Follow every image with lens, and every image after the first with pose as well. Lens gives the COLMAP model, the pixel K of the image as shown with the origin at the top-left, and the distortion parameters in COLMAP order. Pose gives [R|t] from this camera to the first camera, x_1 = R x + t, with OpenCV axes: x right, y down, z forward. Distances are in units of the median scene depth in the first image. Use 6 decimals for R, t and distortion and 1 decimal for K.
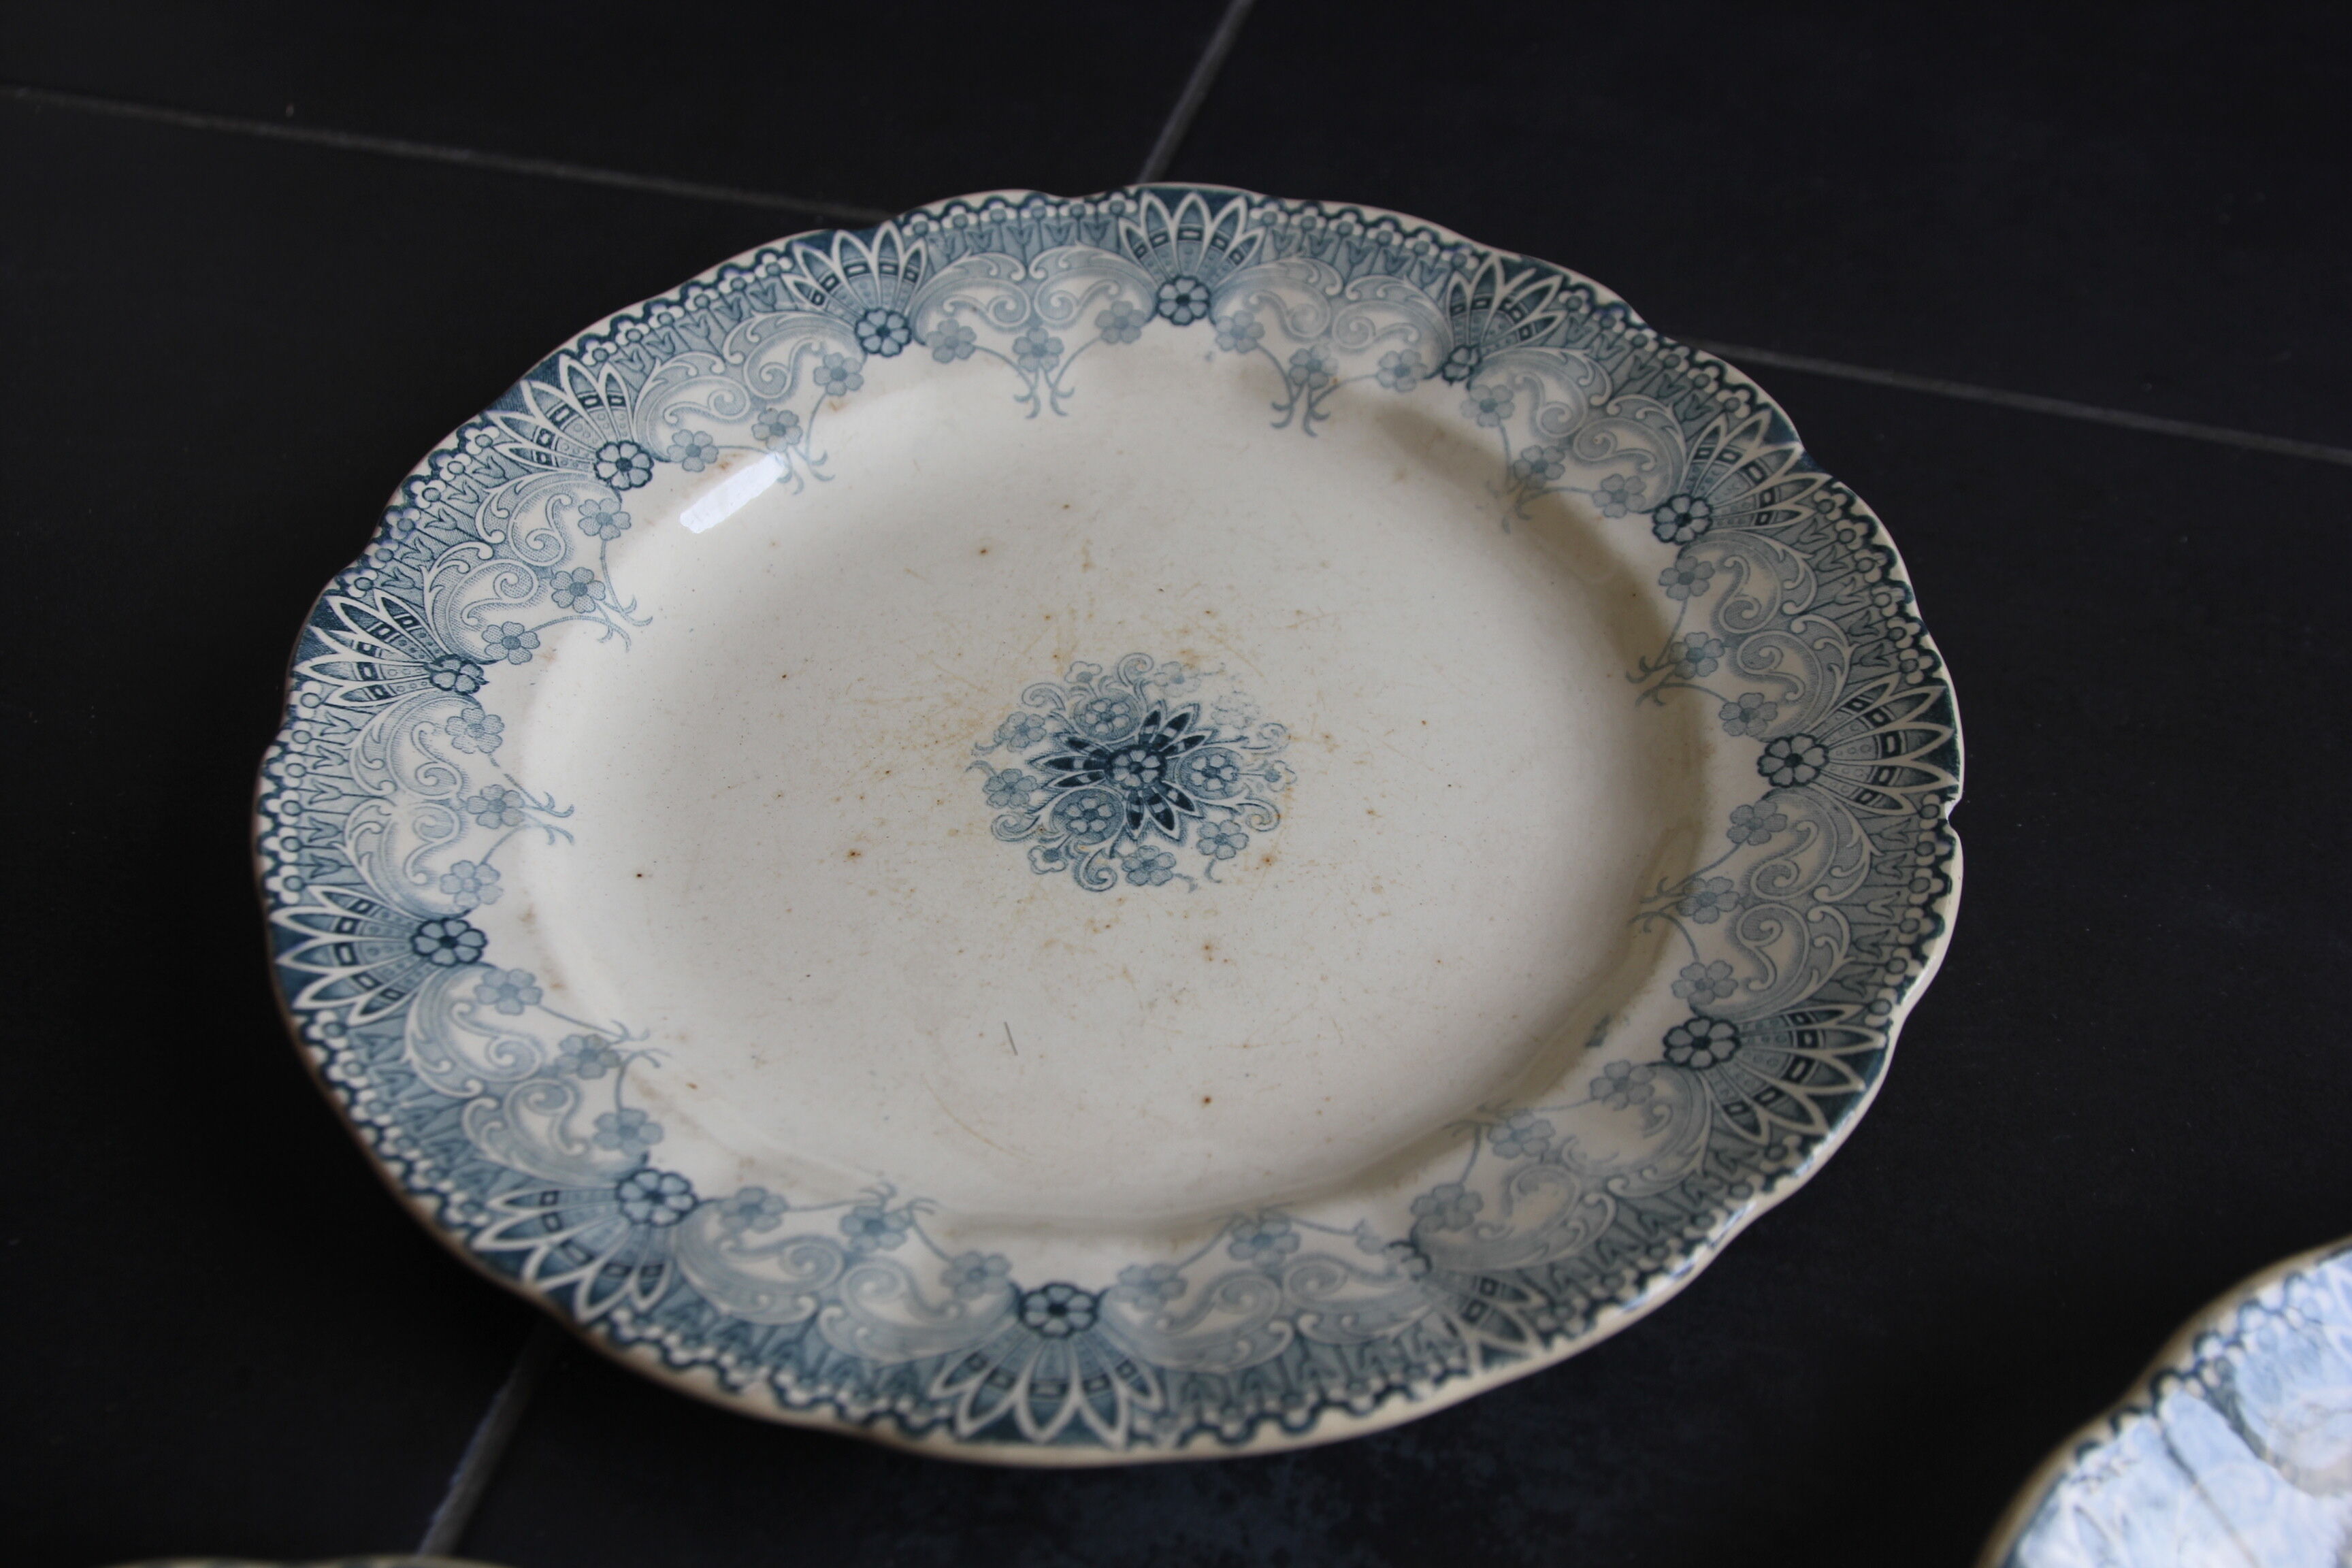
lens RADIAL K [[2195.9, 0, 1176.0], [0, 2195.9, 784.0], [0, 0, 1]] dist [-0.133798, 0.111919]
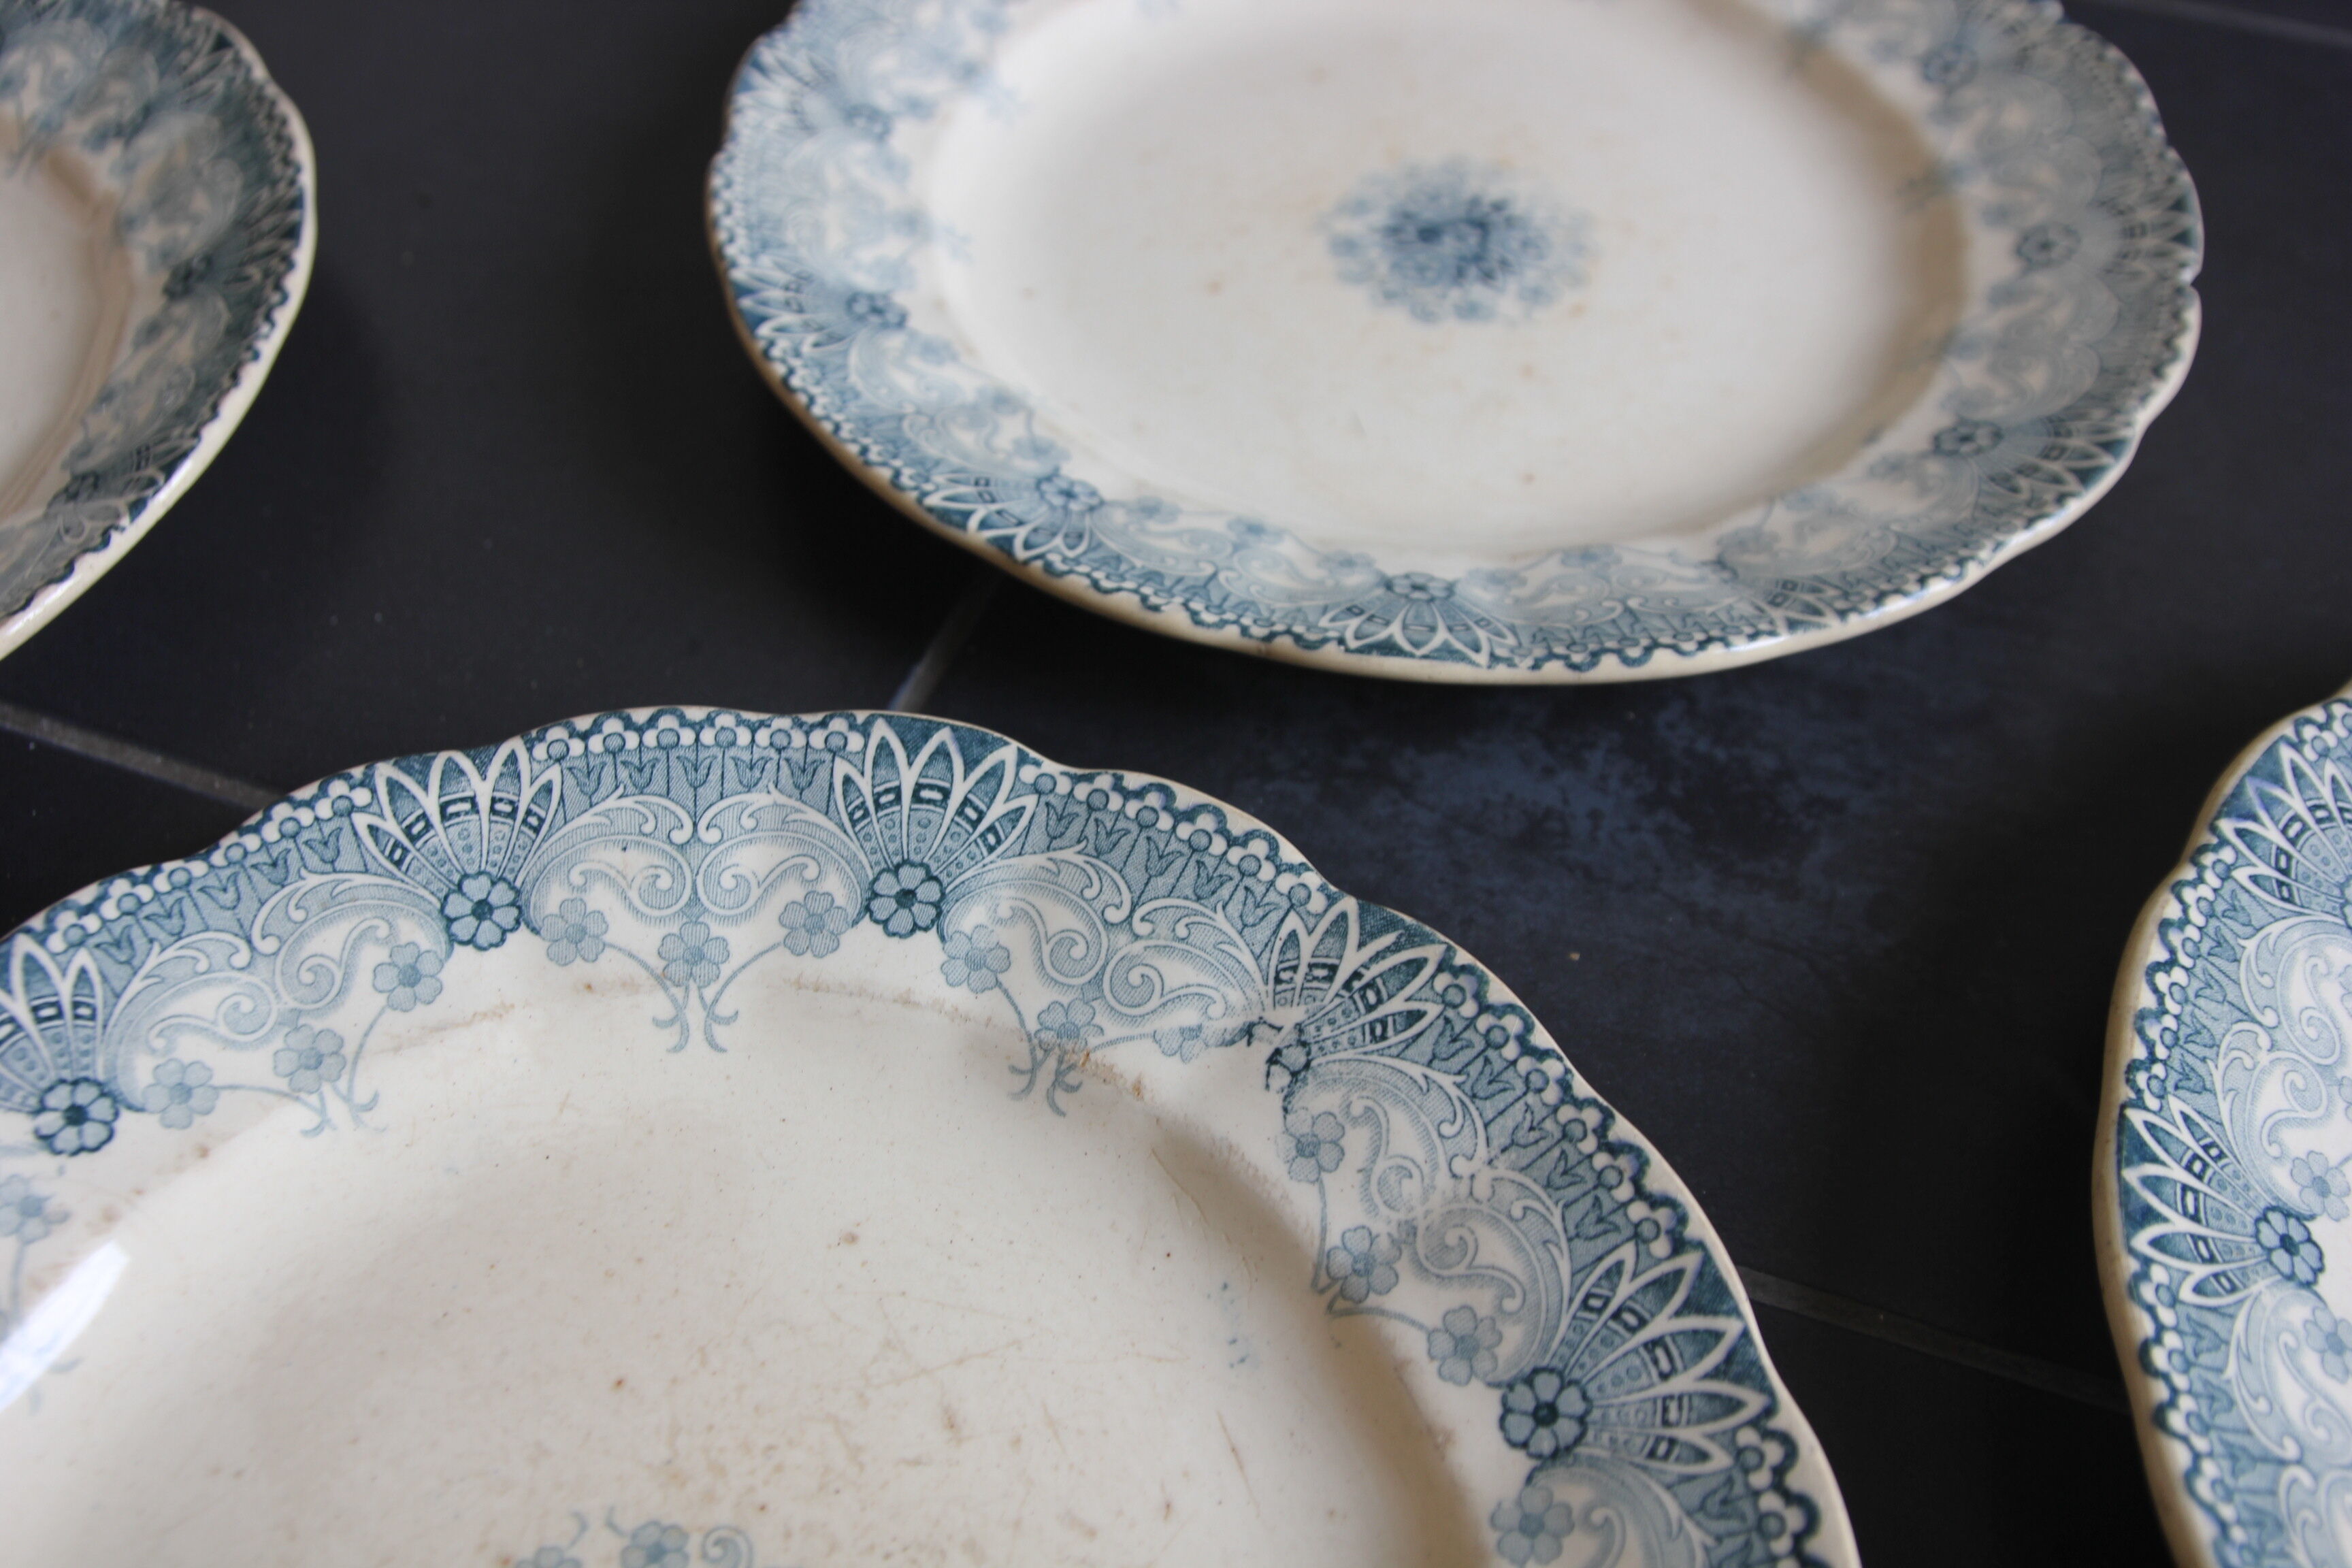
lens RADIAL K [[2195.9, 0, 1176.0], [0, 2195.9, 784.0], [0, 0, 1]] dist [-0.133798, 0.111919]
pose [[0.997129, 0.063066, -0.041921, -0.125147], [-0.061428, 0.997339, 0.039273, 0.300076], [0.044286, -0.036585, 0.998349, -0.180440]]
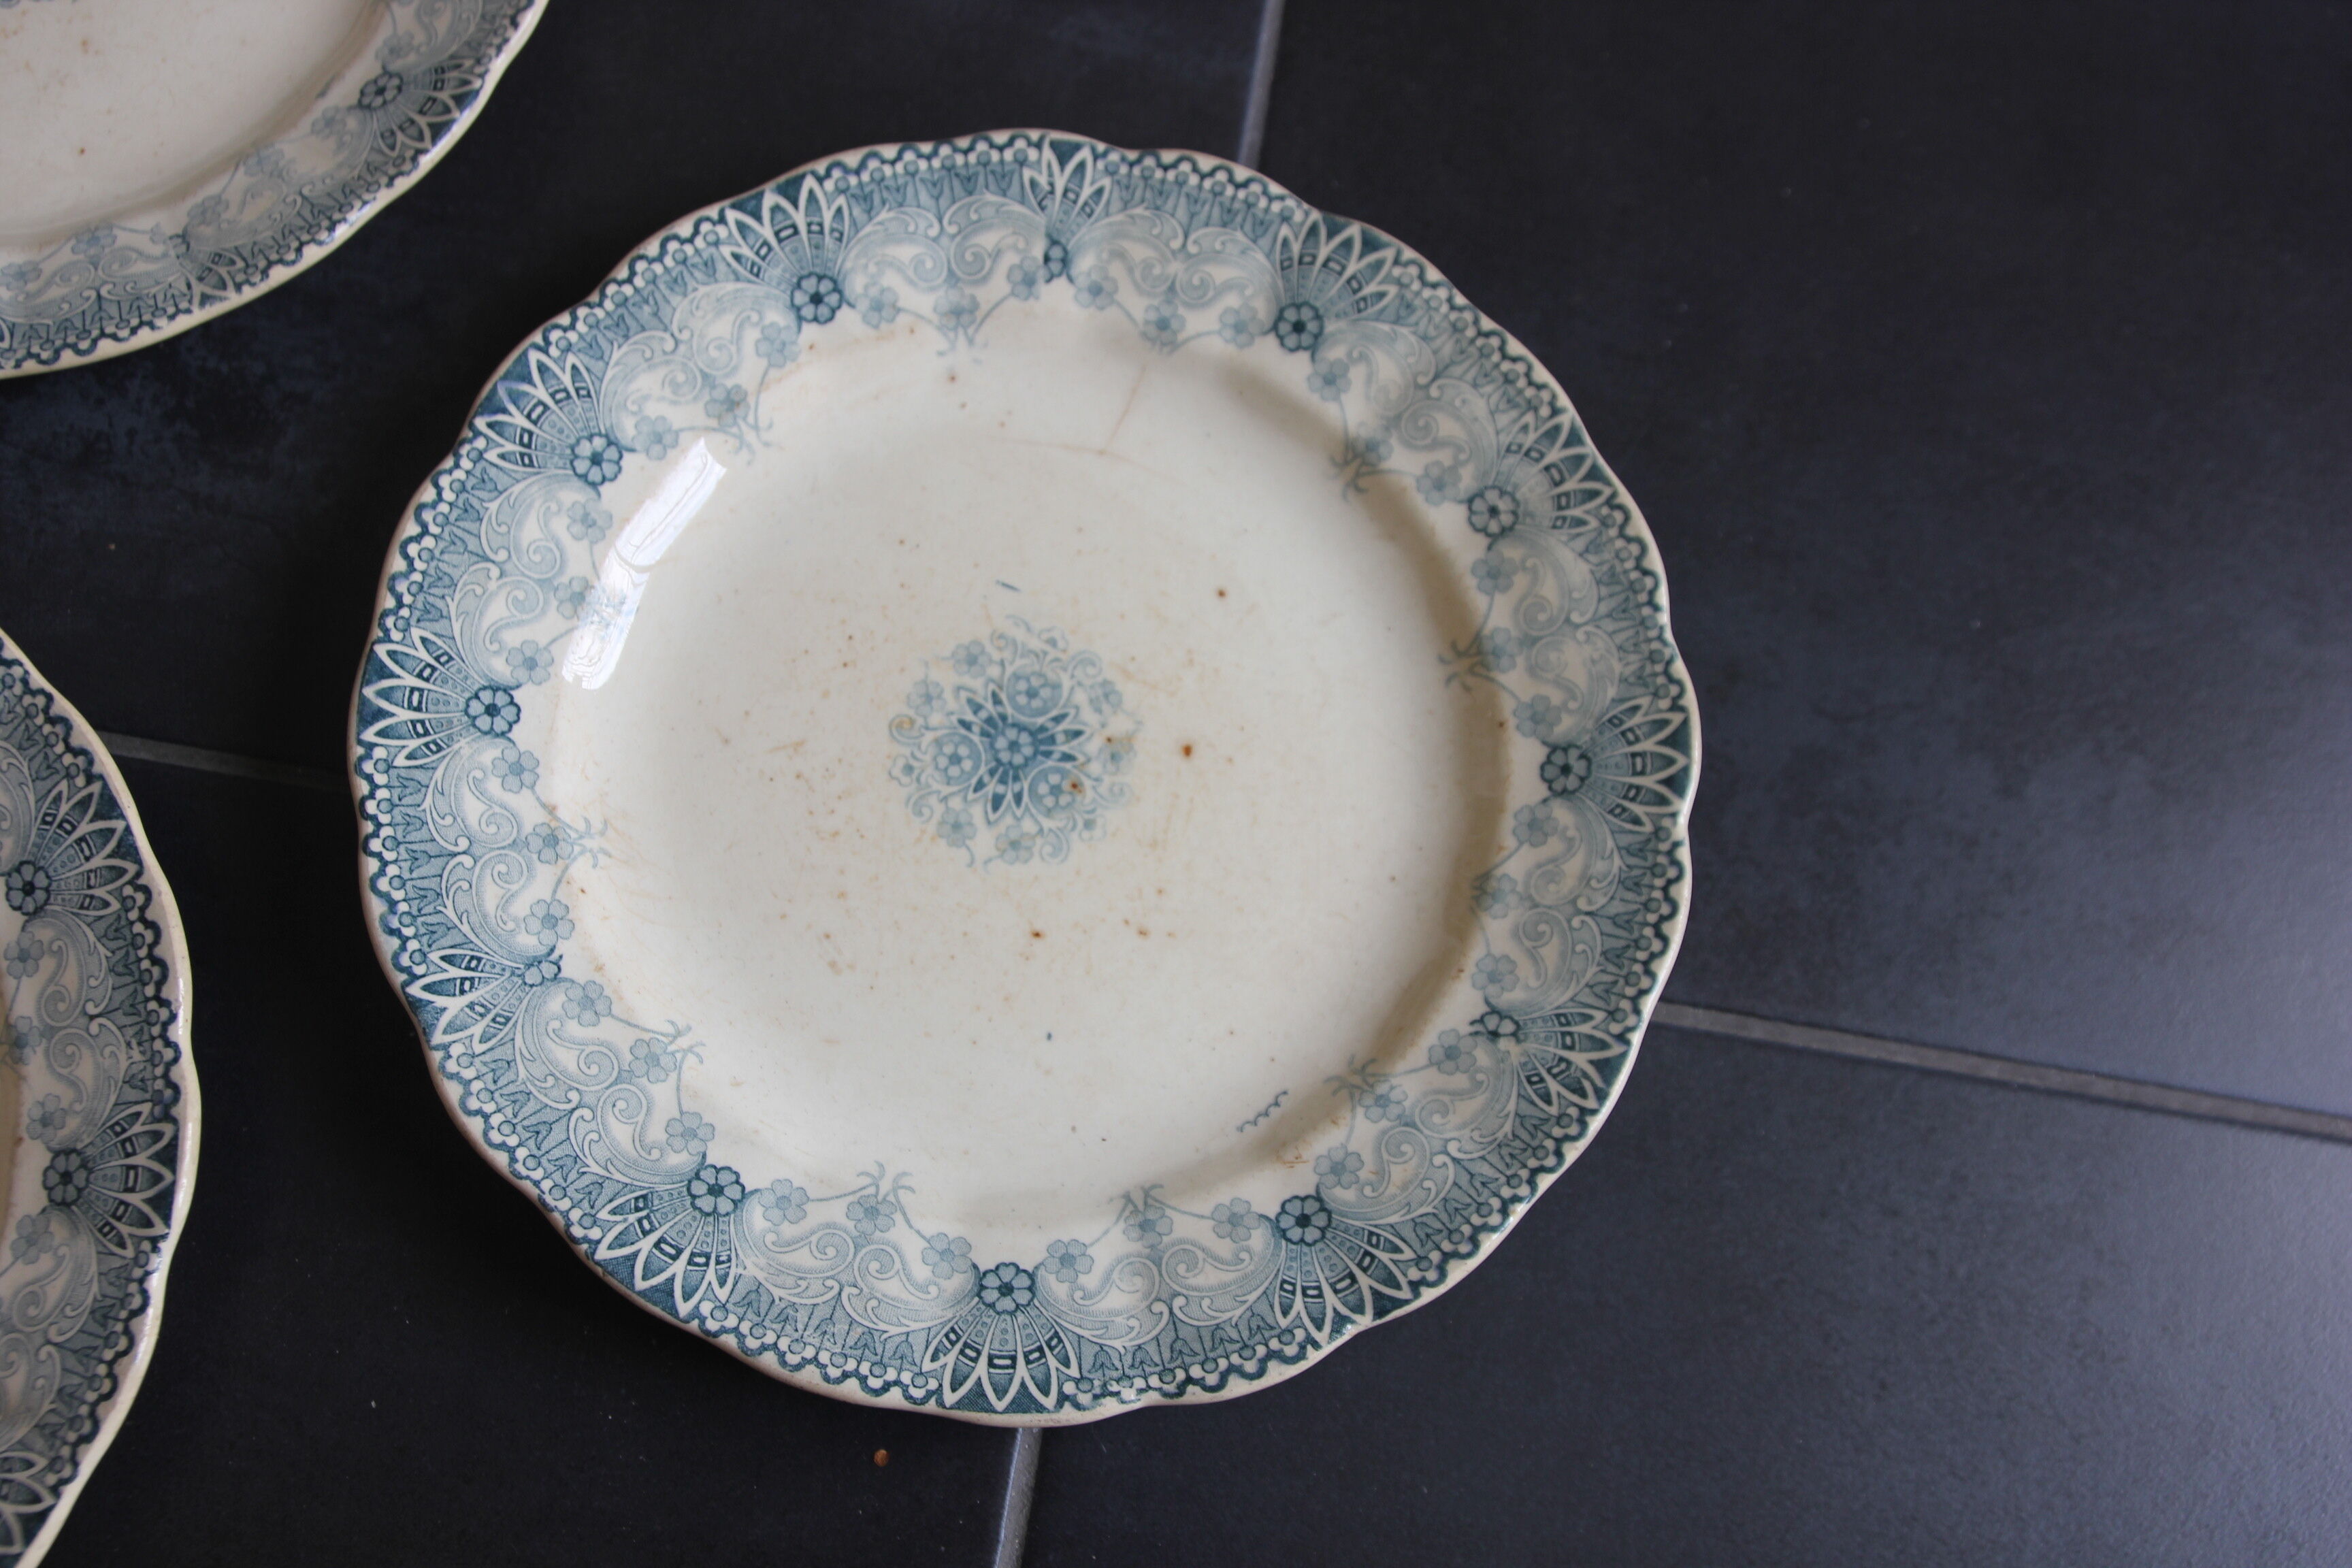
lens RADIAL K [[2195.9, 0, 1176.0], [0, 2195.9, 784.0], [0, 0, 1]] dist [-0.133798, 0.111919]
pose [[0.987411, -0.098200, 0.124002, 0.595646], [0.034073, 0.897592, 0.439509, -0.092755], [-0.154463, -0.429751, 0.889638, -0.686775]]
